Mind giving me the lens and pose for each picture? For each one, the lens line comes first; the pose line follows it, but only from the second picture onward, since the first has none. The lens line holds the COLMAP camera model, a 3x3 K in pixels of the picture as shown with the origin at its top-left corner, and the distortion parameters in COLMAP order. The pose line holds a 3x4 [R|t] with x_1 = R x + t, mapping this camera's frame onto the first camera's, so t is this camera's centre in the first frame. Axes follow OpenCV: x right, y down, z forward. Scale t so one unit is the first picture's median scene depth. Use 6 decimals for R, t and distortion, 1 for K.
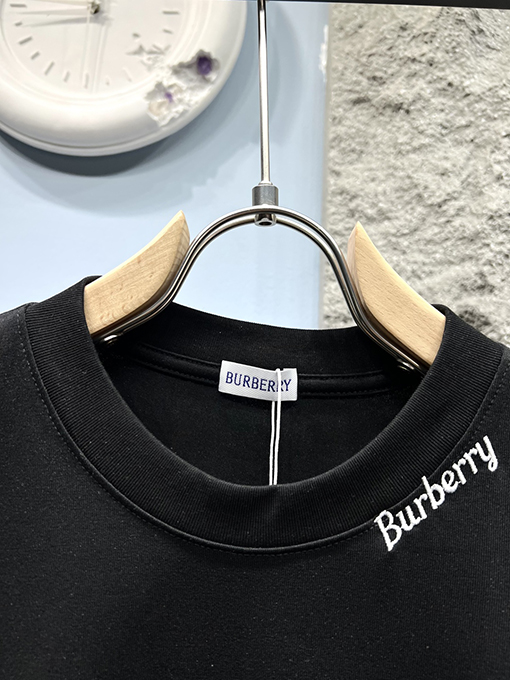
lens RADIAL K [[508.0, 0, 257.2], [0, 508.0, 334.2], [0, 0, 1]] dist [-0.000925, -0.018531]
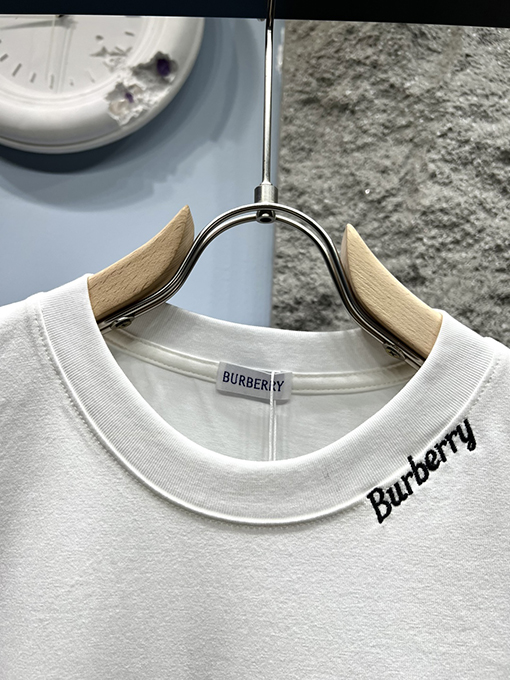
lens RADIAL K [[523.6, 0, 256.2], [0, 523.6, 345.9], [0, 0, 1]] dist [-0.011287, -0.004464]
pose [[0.999890, 0.007564, -0.012772, 0.112239], [-0.007308, 0.999775, 0.019930, 0.025327], [0.012920, -0.019834, 0.999720, -0.091951]]
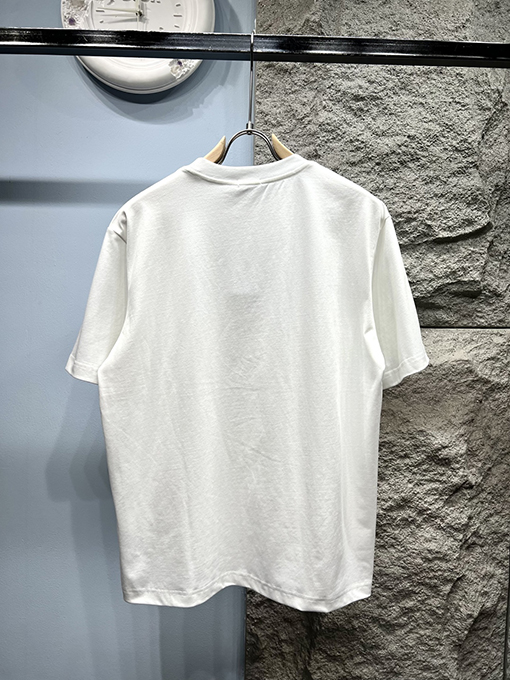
lens RADIAL K [[508.0, 0, 266.8], [0, 508.0, 345.9], [0, 0, 1]] dist [-0.000925, -0.018531]
pose [[0.999456, -0.018407, 0.027351, 0.111862], [0.012133, 0.976762, 0.213983, 0.241836], [-0.030655, -0.213535, 0.976454, -1.380319]]
